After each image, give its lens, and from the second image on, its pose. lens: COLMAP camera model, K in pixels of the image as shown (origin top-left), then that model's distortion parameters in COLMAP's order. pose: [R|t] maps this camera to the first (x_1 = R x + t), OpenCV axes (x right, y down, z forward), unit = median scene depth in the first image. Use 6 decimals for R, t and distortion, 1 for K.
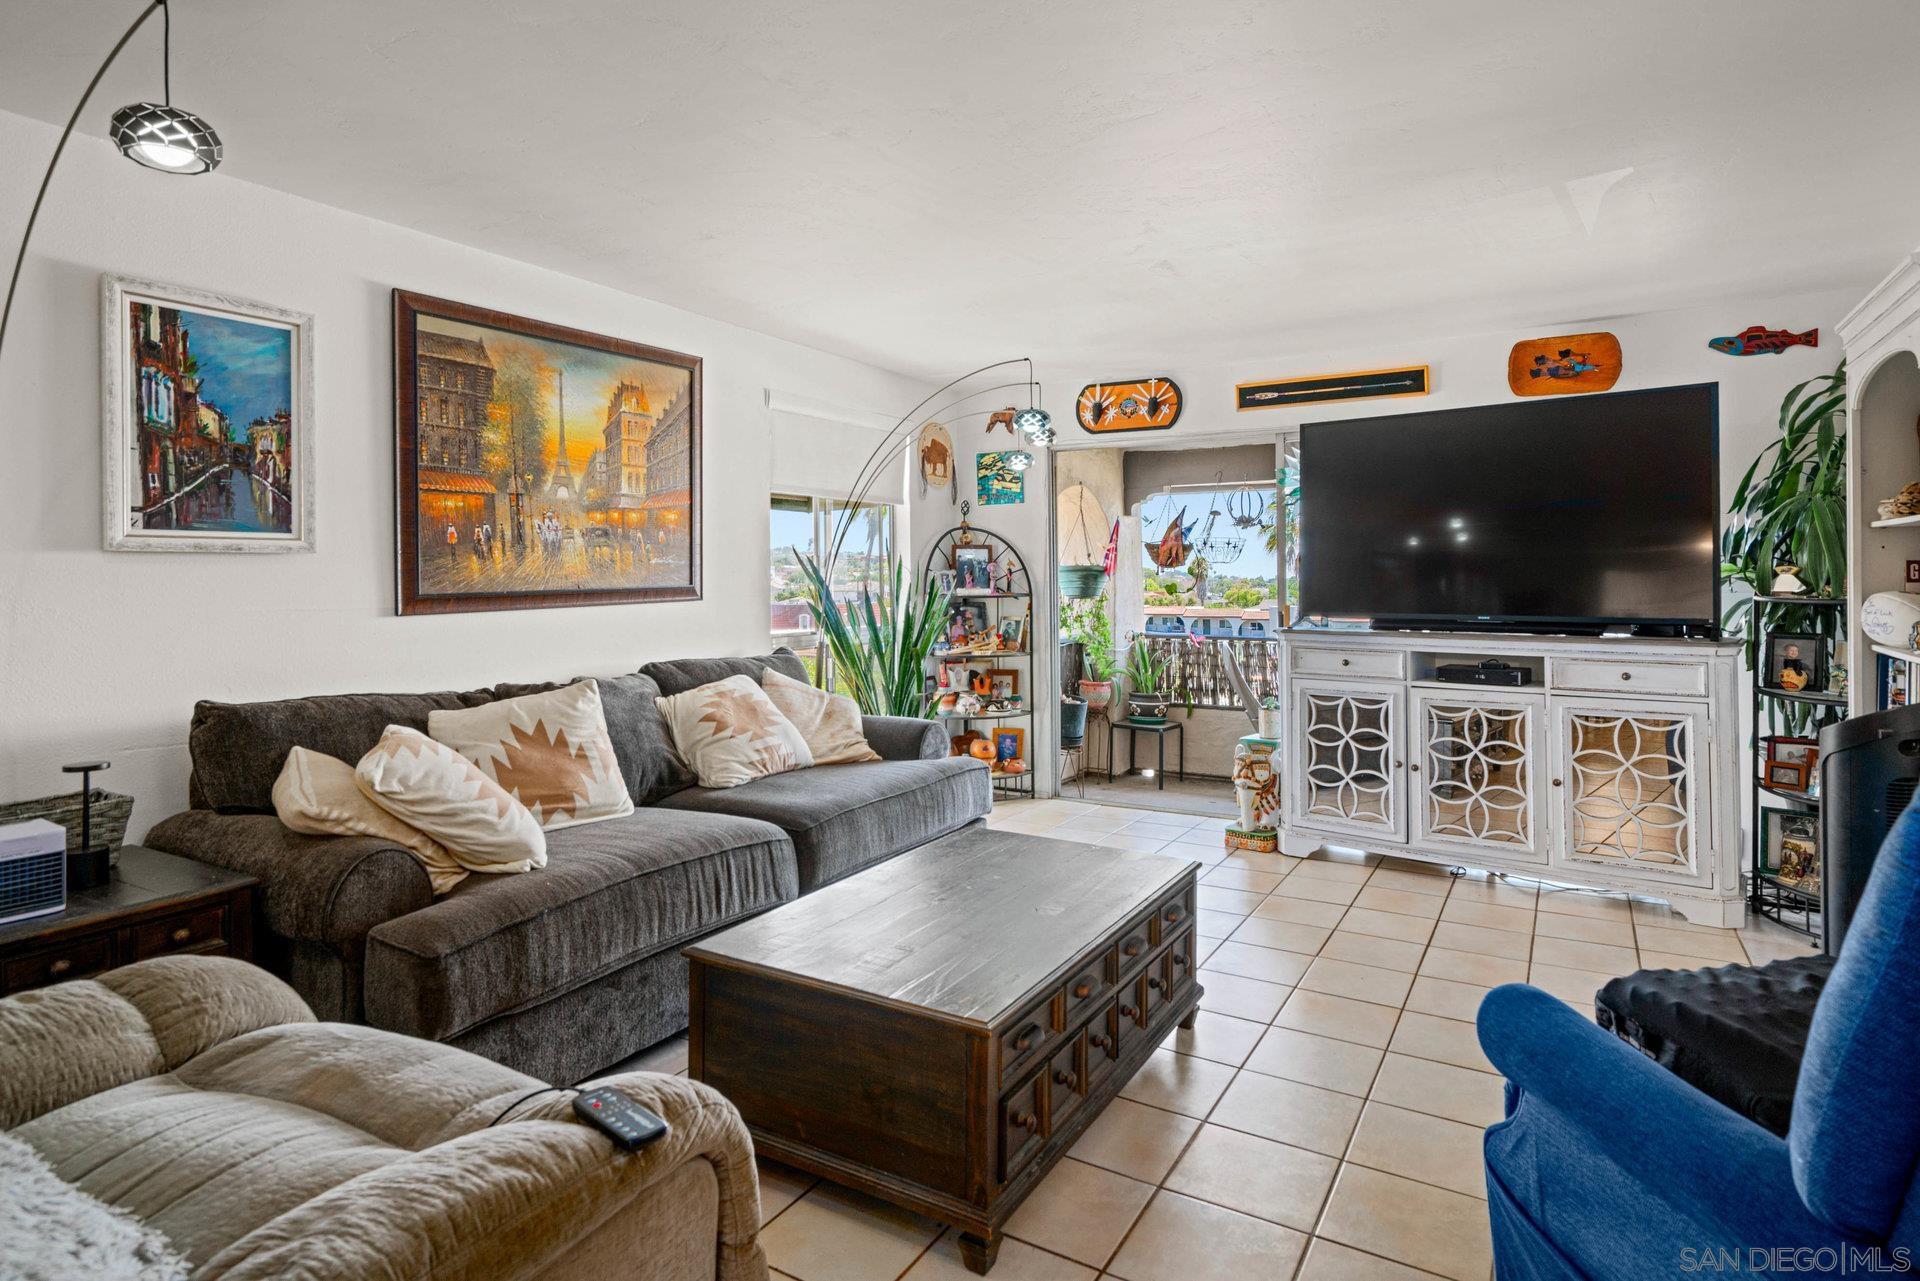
lens RADIAL K [[990.9, 0, 966.3], [0, 990.9, 583.1], [0, 0, 1]] dist [0.000913, 0.003707]
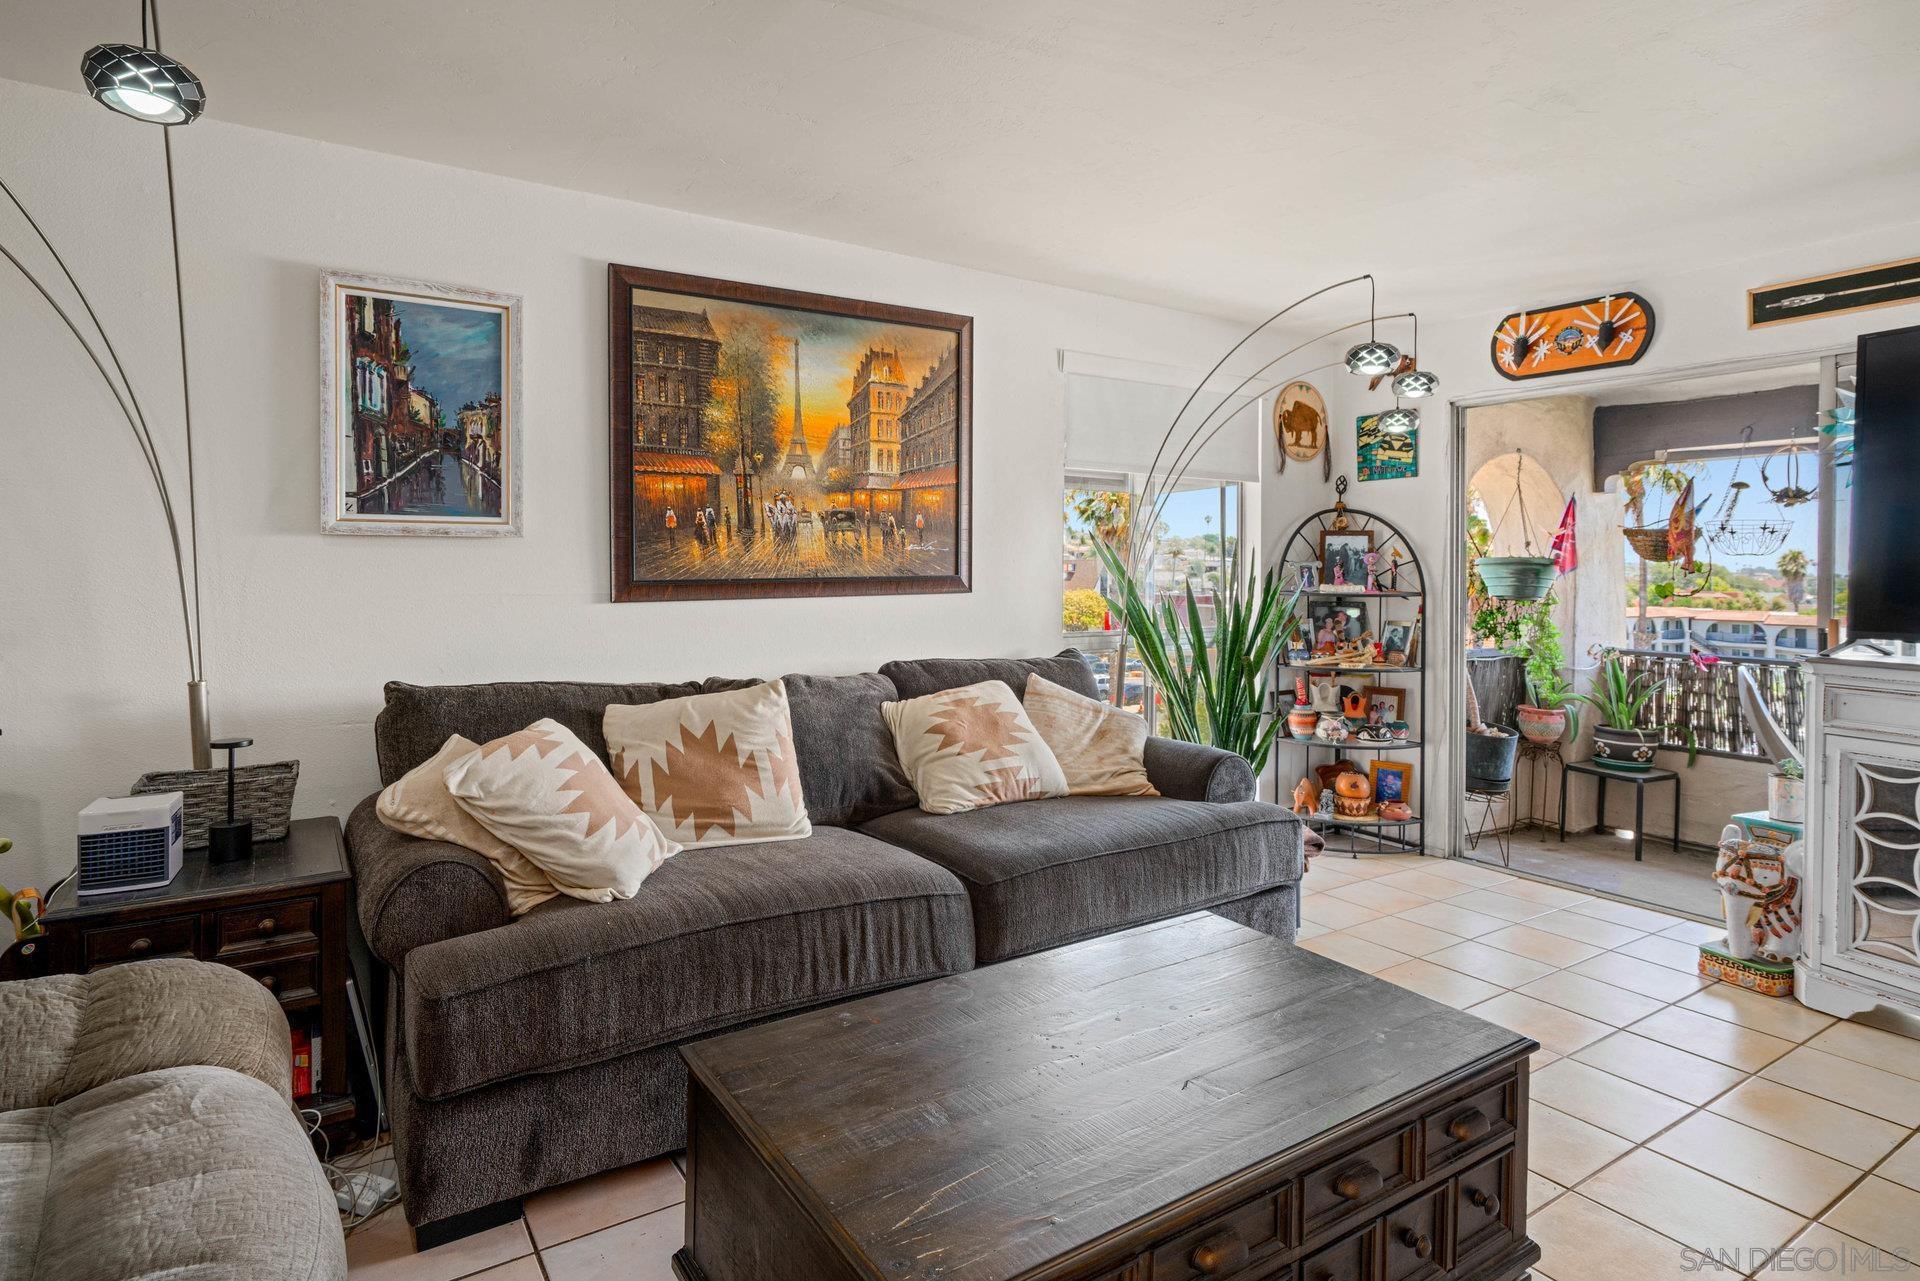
lens RADIAL K [[990.9, 0, 985.3], [0, 990.9, 586.9], [0, 0, 1]] dist [0.000913, 0.003707]
pose [[0.900739, 0.019125, -0.433940, 0.142024], [-0.013889, 0.999787, 0.015234, -0.001651], [0.434139, -0.007695, 0.900813, 0.228968]]
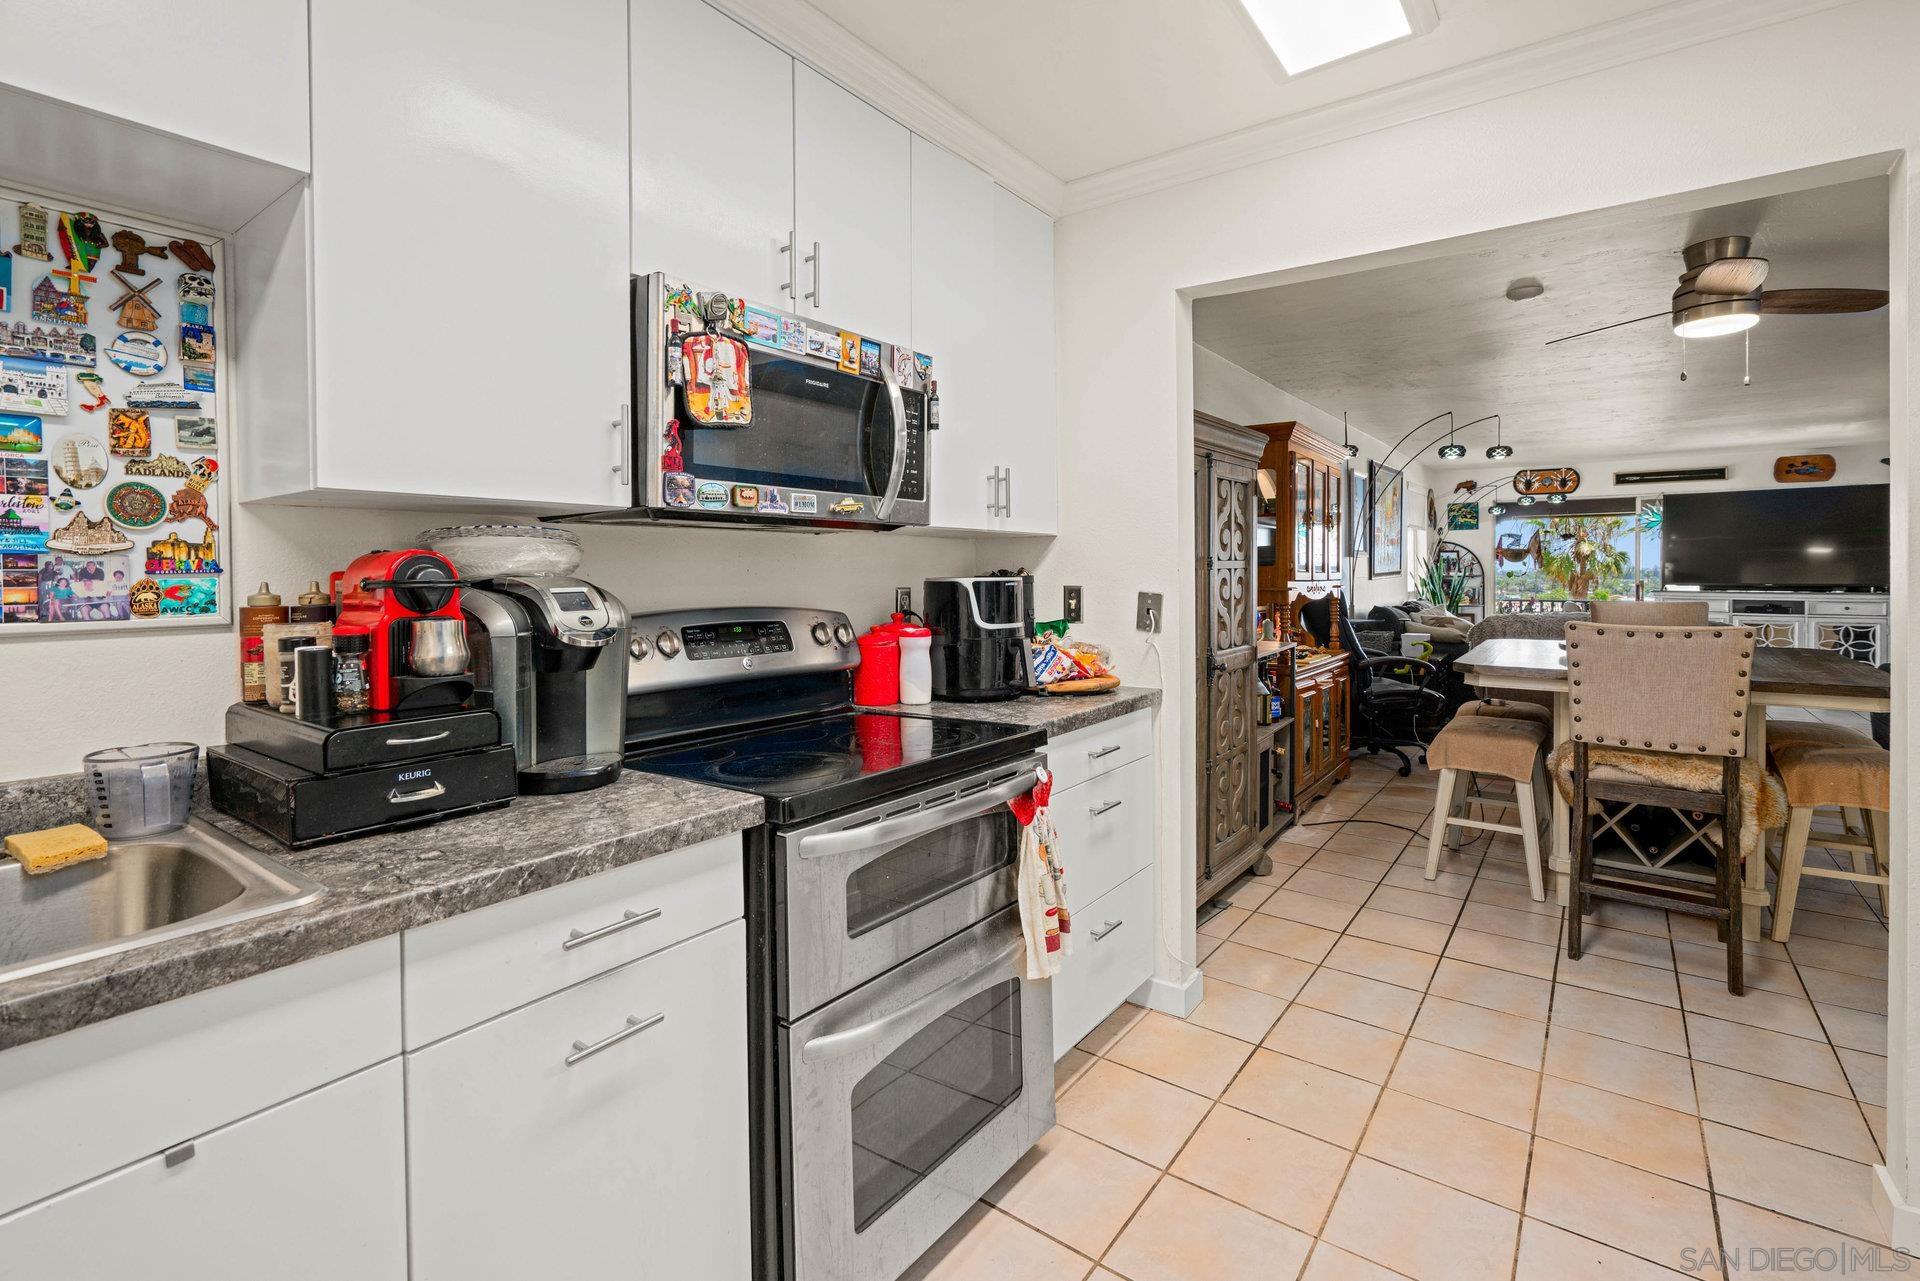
lens RADIAL K [[895.1, 0, 916.2], [0, 895.1, 590.6], [0, 0, 1]] dist [0.000407, 0.000807]
pose [[0.995262, 0.002690, -0.097197, -1.359350], [-0.000950, 0.999839, 0.017939, 0.015909], [0.097229, -0.017762, 0.995104, -1.365170]]
